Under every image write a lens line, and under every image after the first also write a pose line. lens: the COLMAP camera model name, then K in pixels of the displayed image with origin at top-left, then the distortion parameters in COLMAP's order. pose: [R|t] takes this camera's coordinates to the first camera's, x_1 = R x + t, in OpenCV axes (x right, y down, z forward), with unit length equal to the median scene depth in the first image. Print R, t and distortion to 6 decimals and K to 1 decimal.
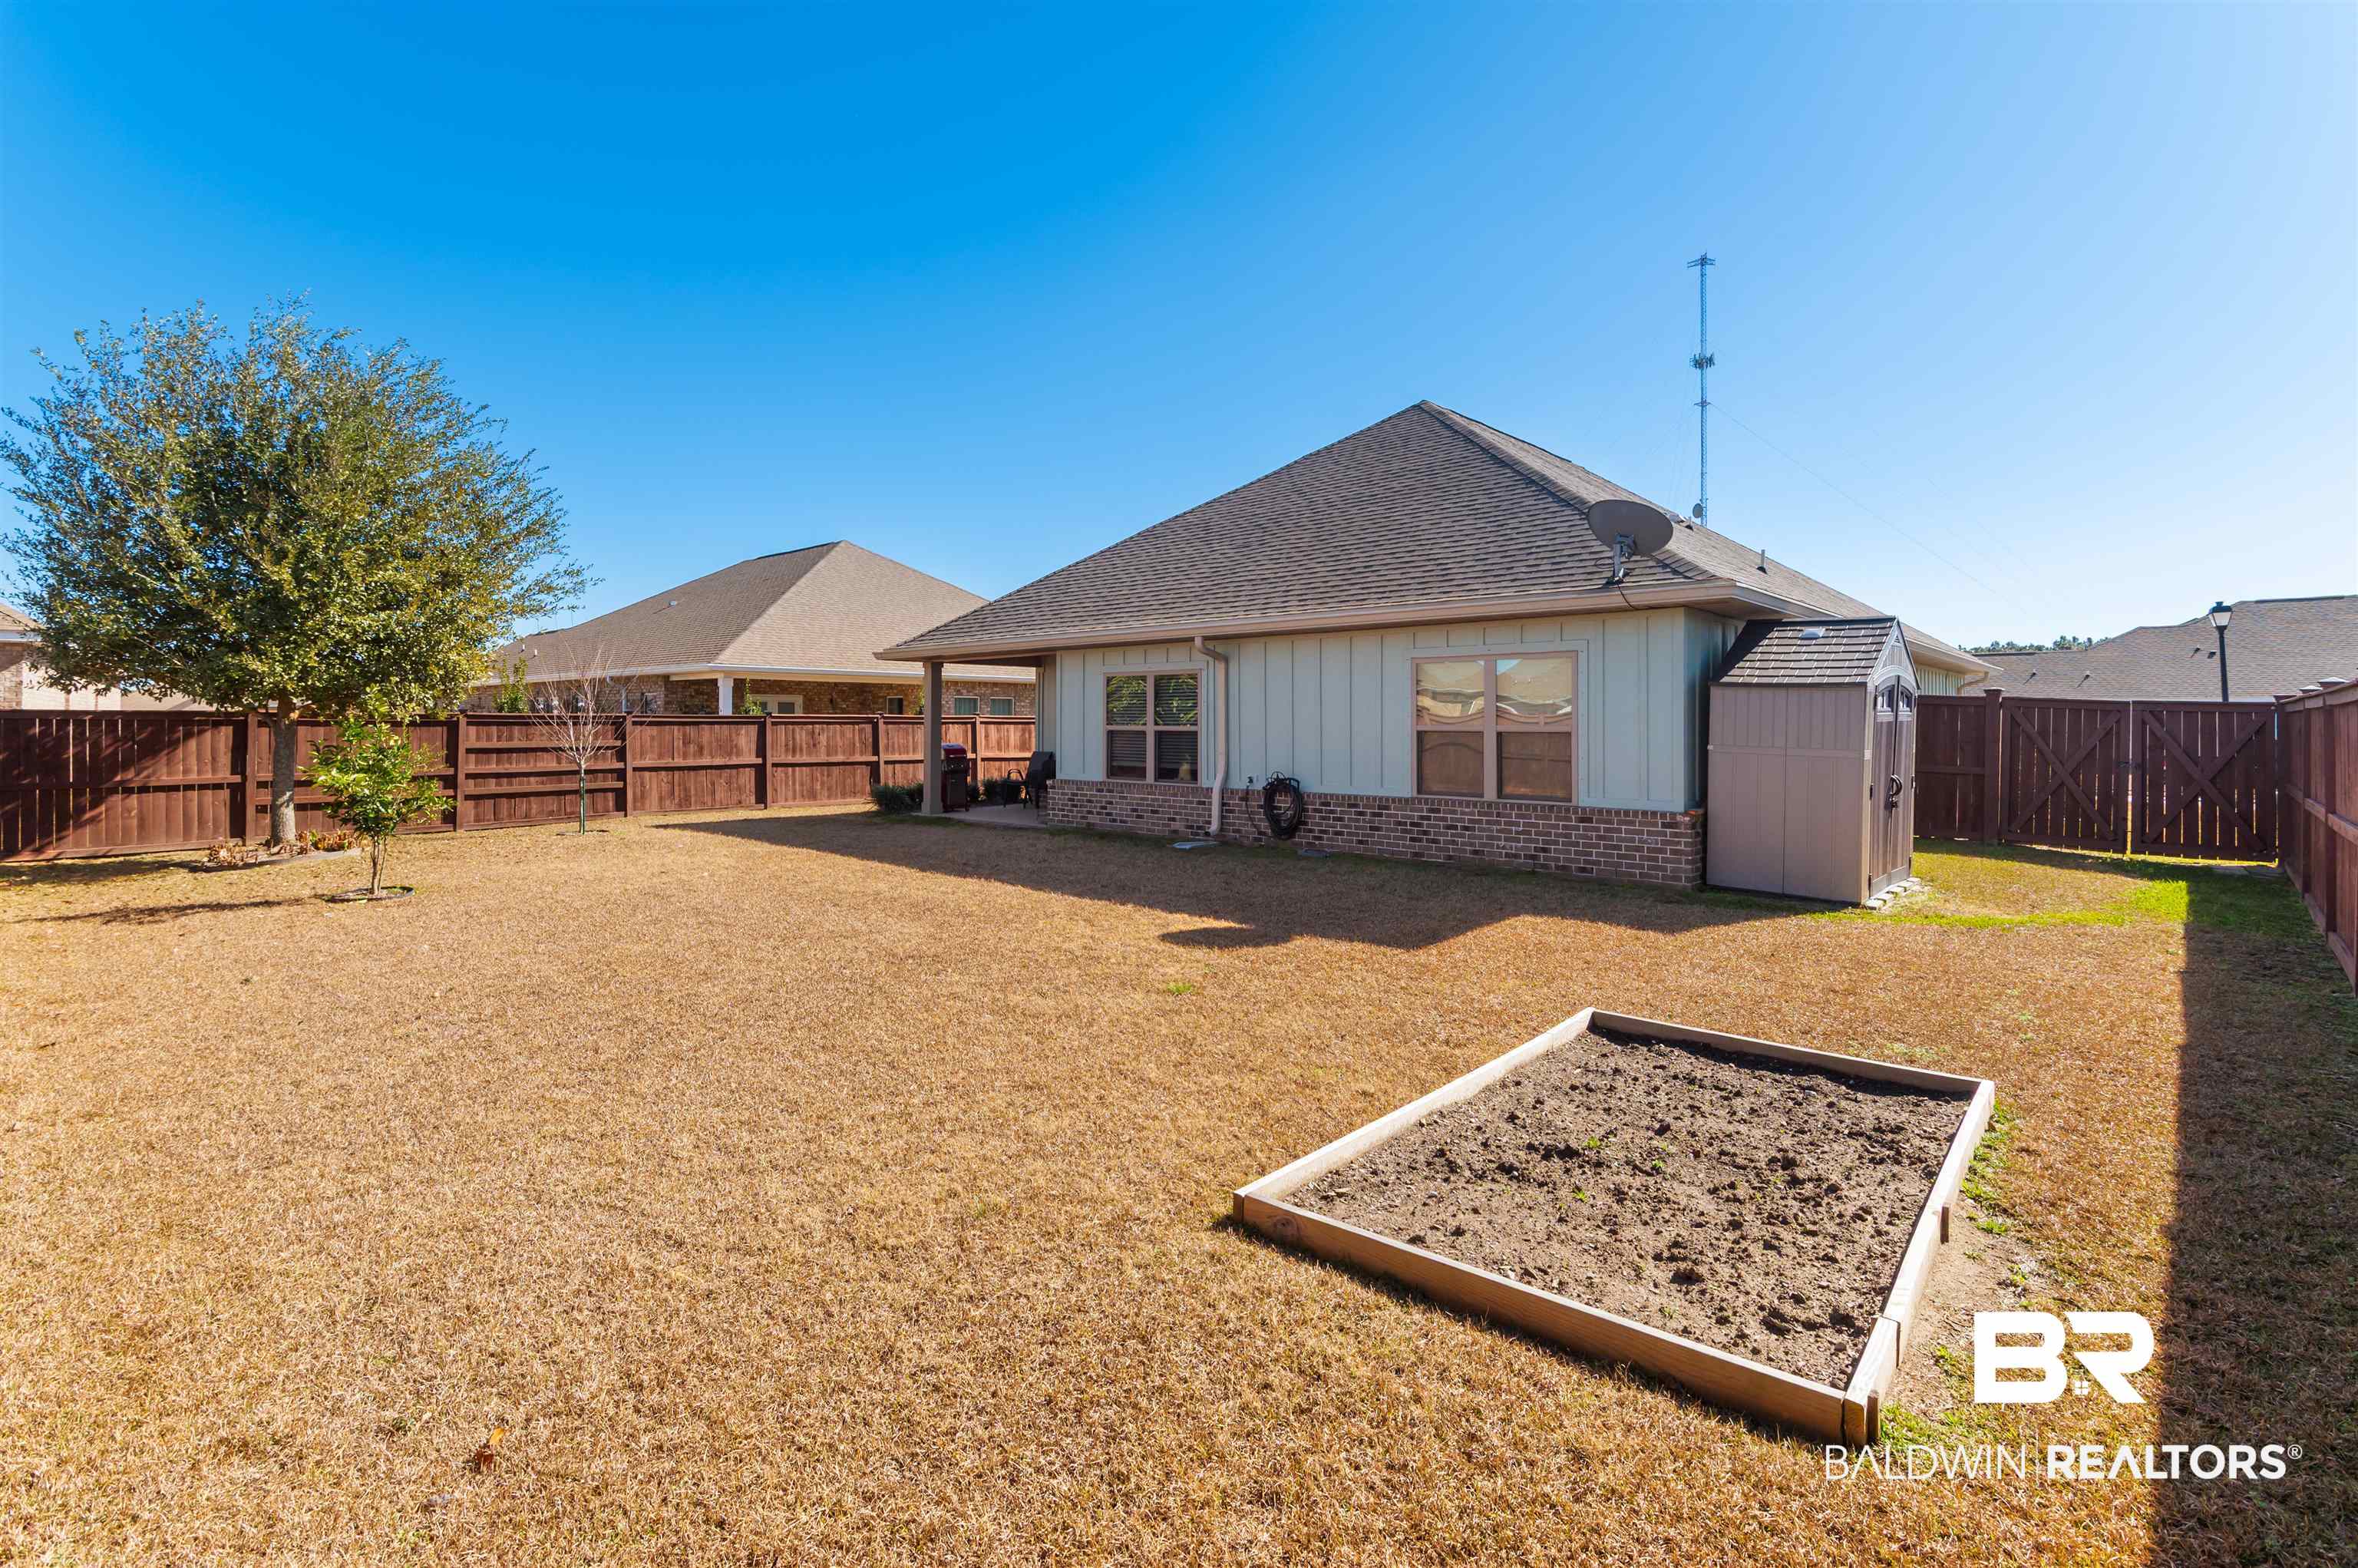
lens RADIAL K [[1111.5, 0, 1171.3], [0, 1111.5, 705.9], [0, 0, 1]] dist [0.001536, 0.000257]
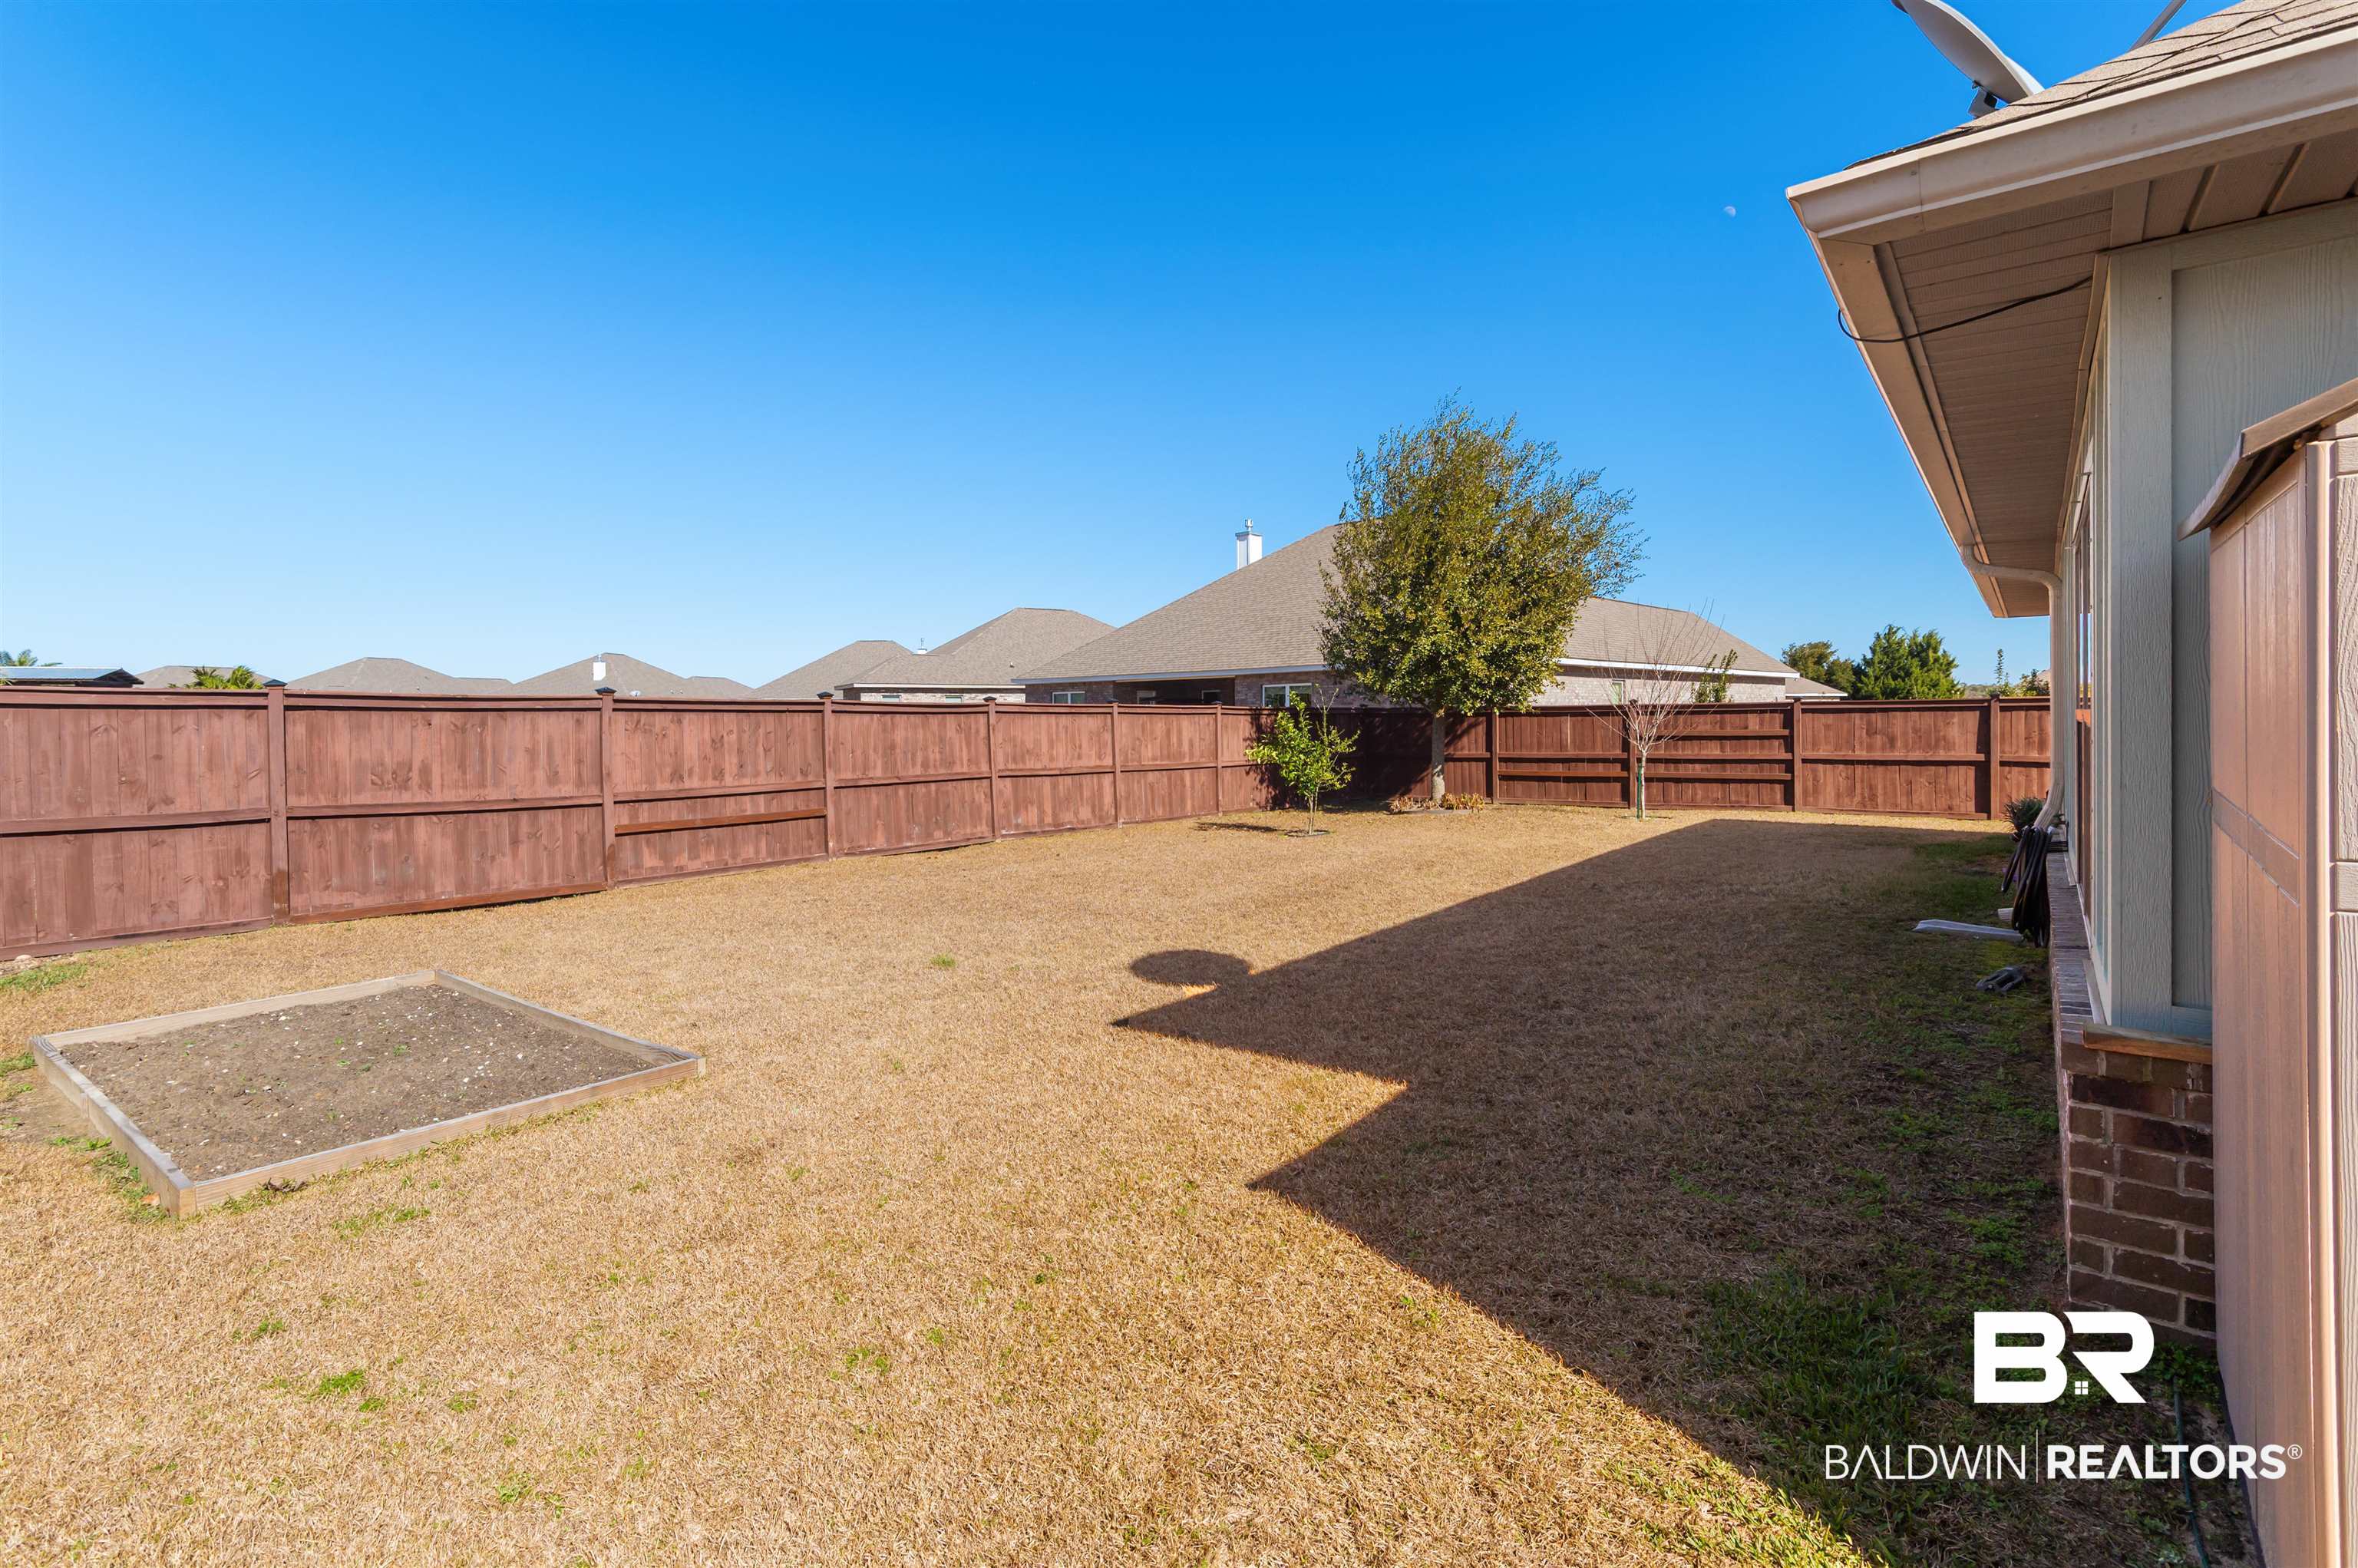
lens RADIAL K [[1091.2, 0, 1174.8], [0, 1091.2, 736.5], [0, 0, 1]] dist [0.000065, 0.000345]
pose [[0.059511, 0.015211, -0.998112, 0.393489], [0.025047, 0.999546, 0.016727, 0.008729], [0.997913, -0.025995, 0.059103, 0.428865]]
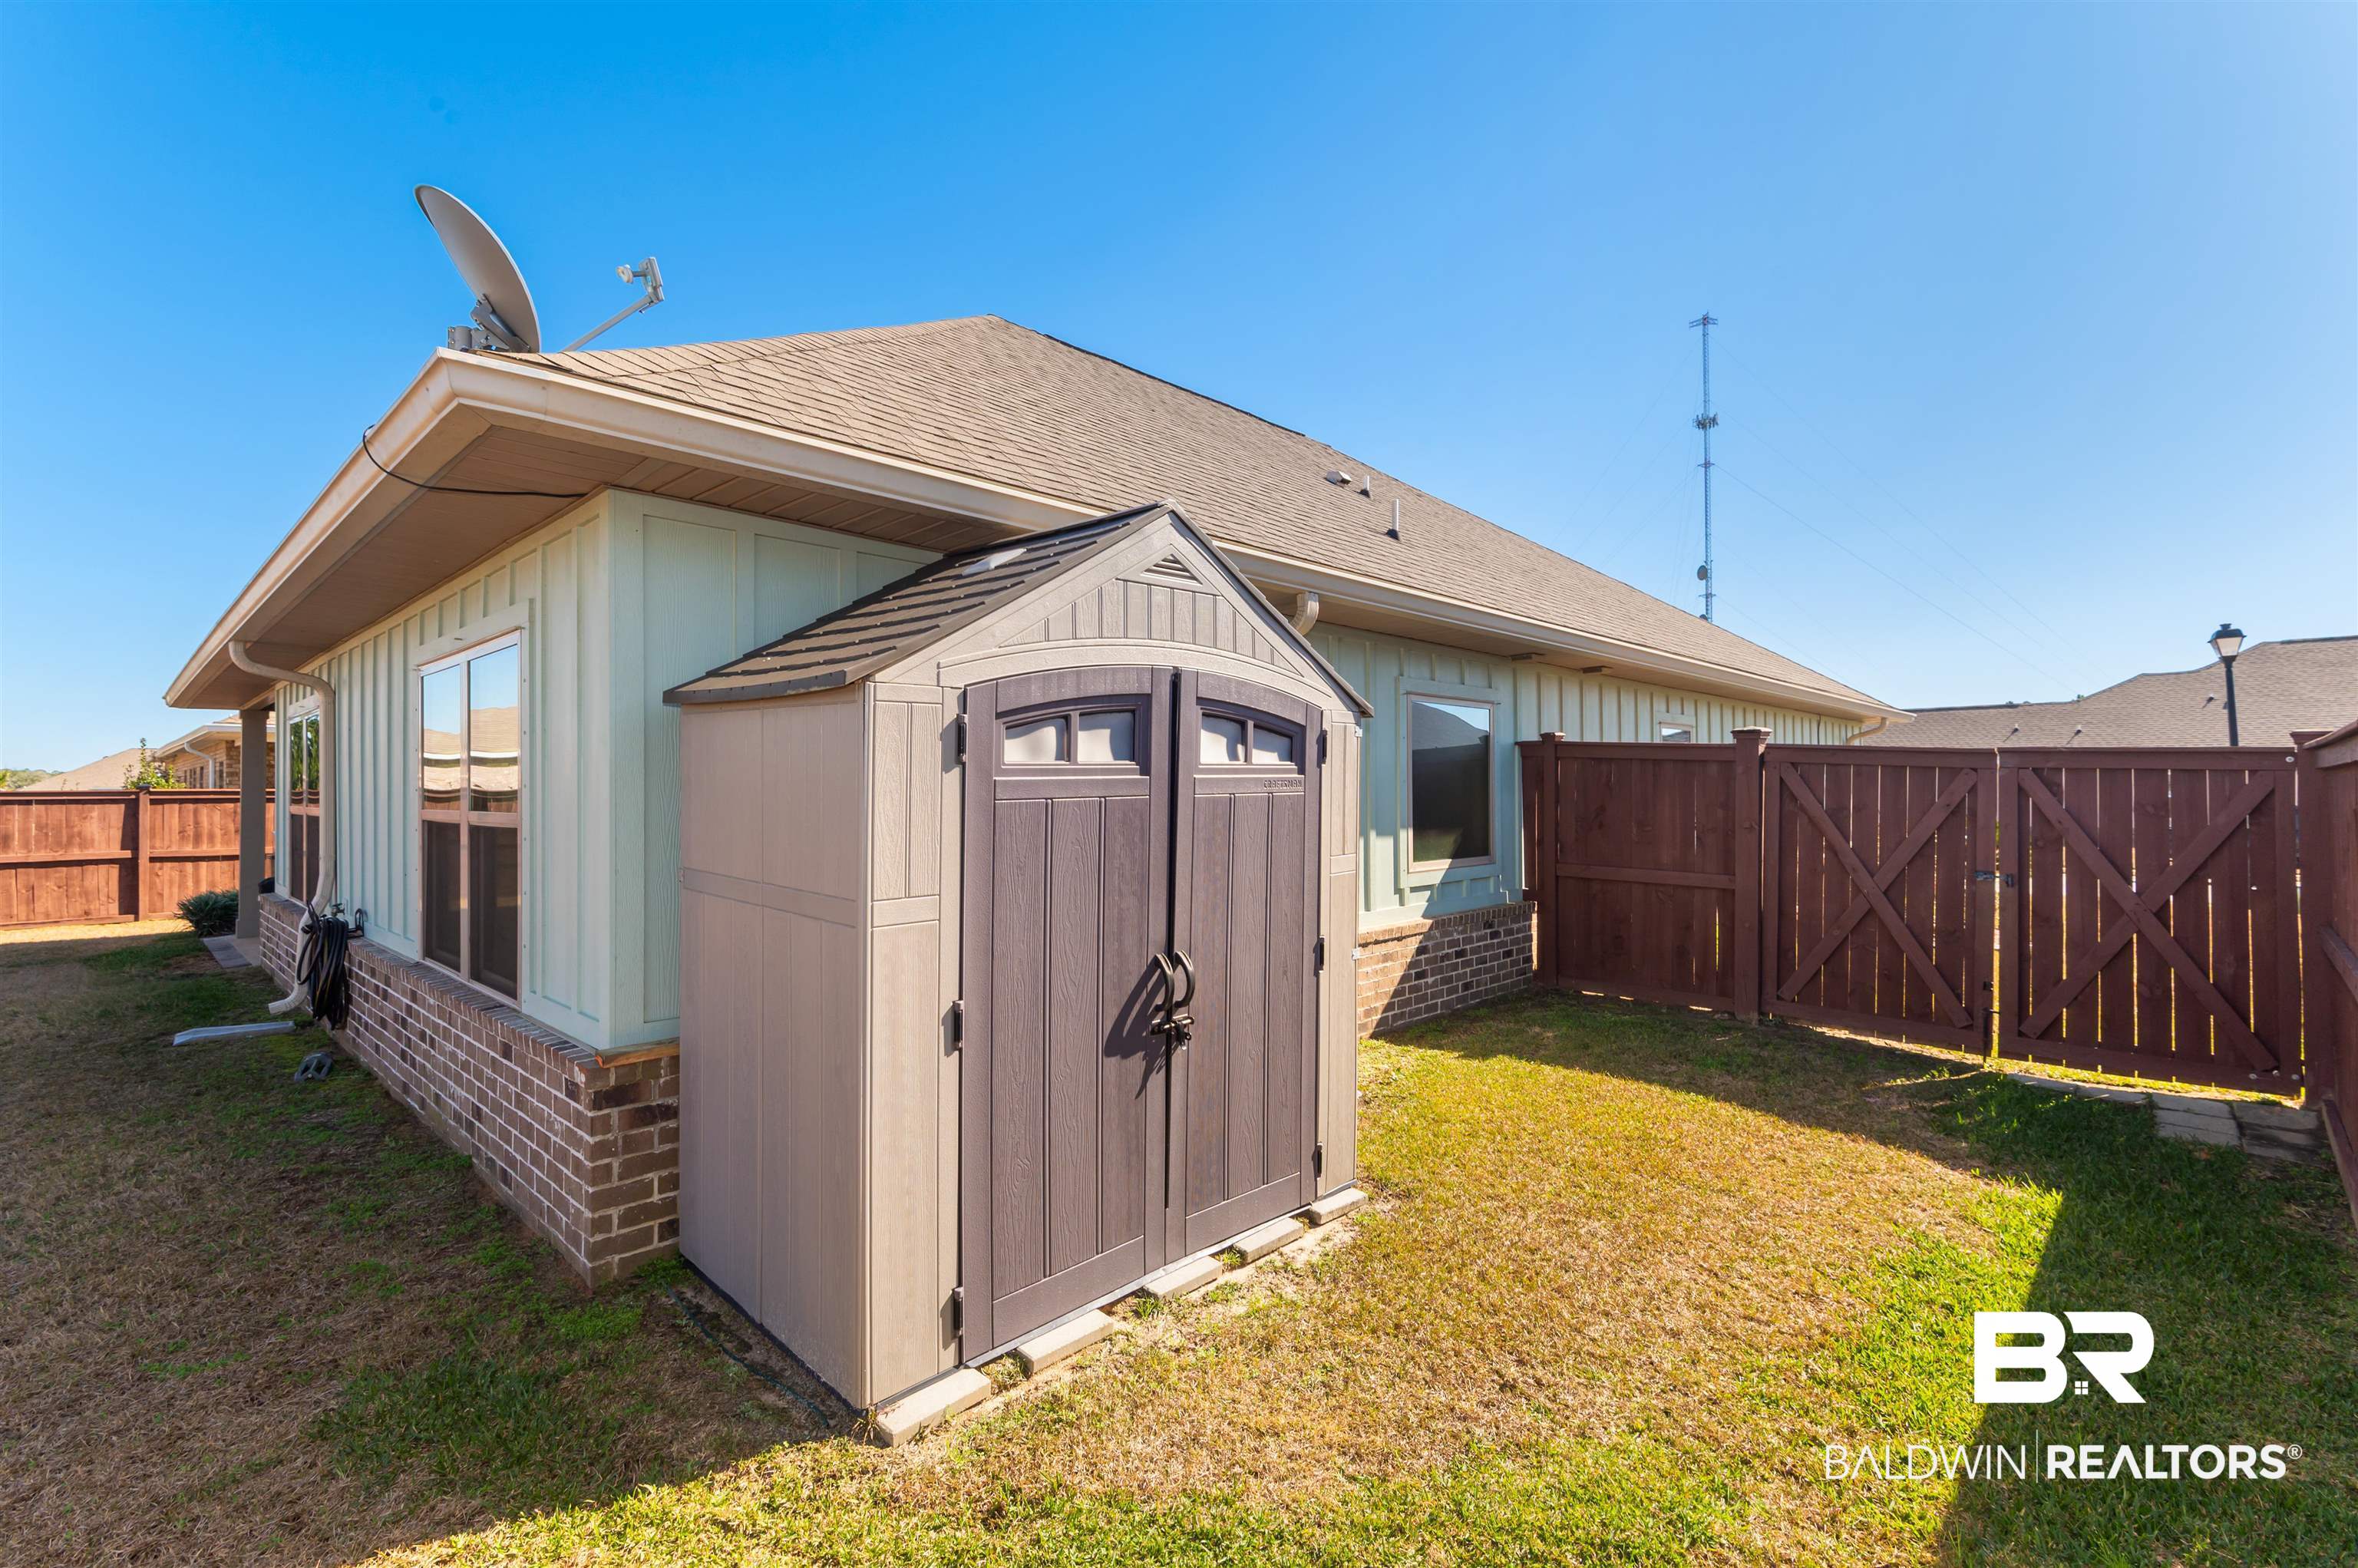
lens RADIAL K [[1068.8, 0, 1177.0], [0, 1068.8, 770.5], [0, 0, 1]] dist [0.001993, 0.000410]
pose [[0.999474, -0.007255, -0.031613, 0.361702], [0.007146, 0.999968, -0.003550, 0.003007], [0.031637, 0.003322, 0.999494, 0.361026]]
